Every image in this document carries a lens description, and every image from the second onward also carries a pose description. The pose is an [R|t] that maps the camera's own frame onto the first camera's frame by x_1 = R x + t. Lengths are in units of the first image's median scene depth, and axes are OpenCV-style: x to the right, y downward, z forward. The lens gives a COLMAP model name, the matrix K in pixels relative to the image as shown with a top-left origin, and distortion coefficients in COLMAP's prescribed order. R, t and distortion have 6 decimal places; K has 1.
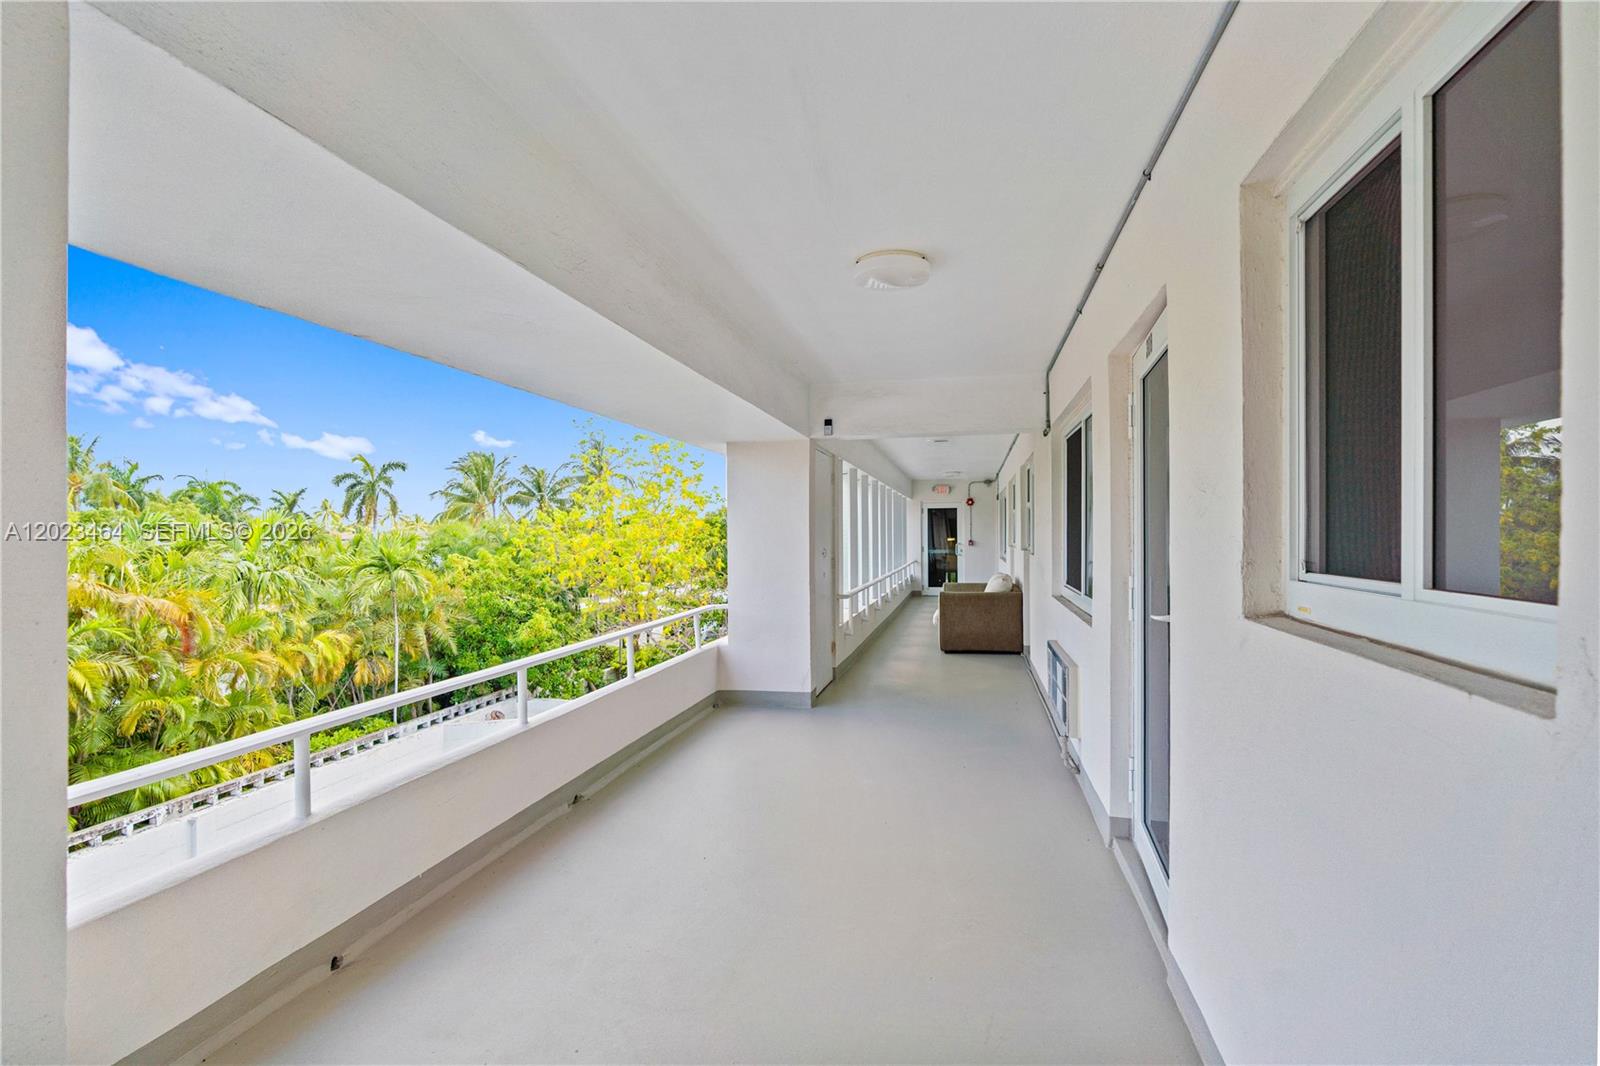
lens RADIAL K [[723.9, 0, 798.5], [0, 723.9, 534.3], [0, 0, 1]] dist [0.004207, 0.000139]
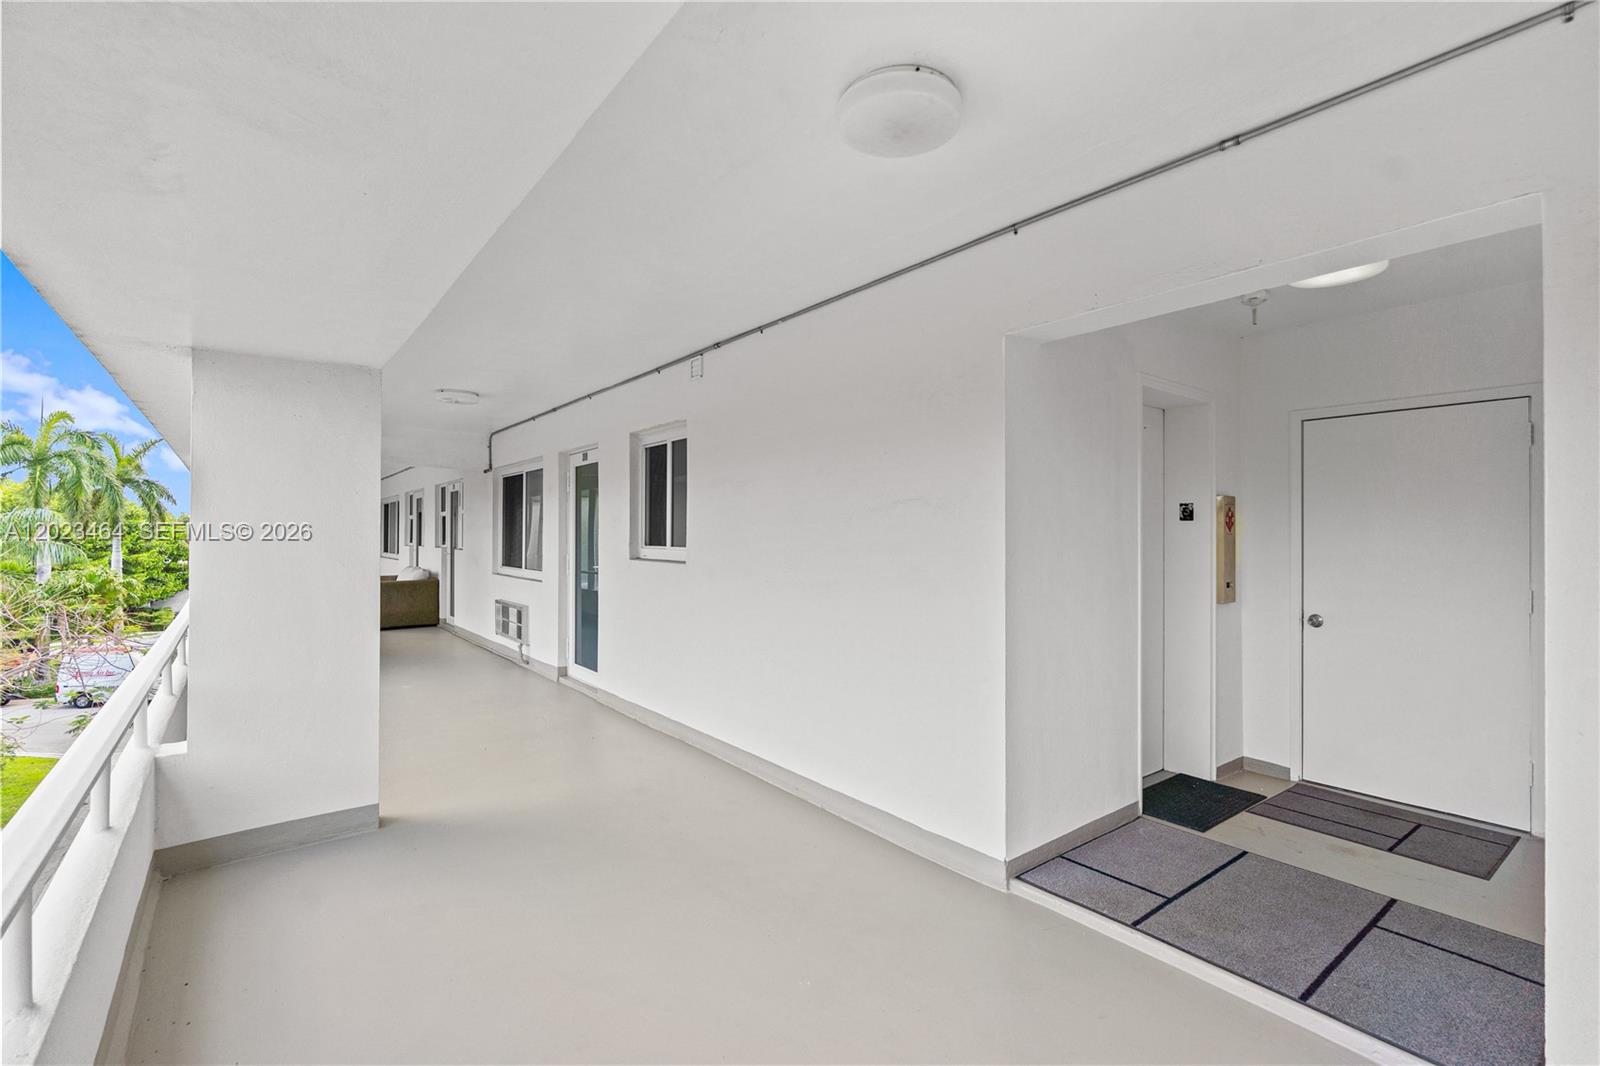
lens RADIAL K [[723.9, 0, 800.3], [0, 723.9, 534.2], [0, 0, 1]] dist [0.004207, 0.000139]
pose [[0.630478, 0.003494, 0.776199, -0.703255], [-0.001287, 0.999993, -0.003456, 0.003485], [-0.776206, 0.001180, 0.630478, -0.815731]]
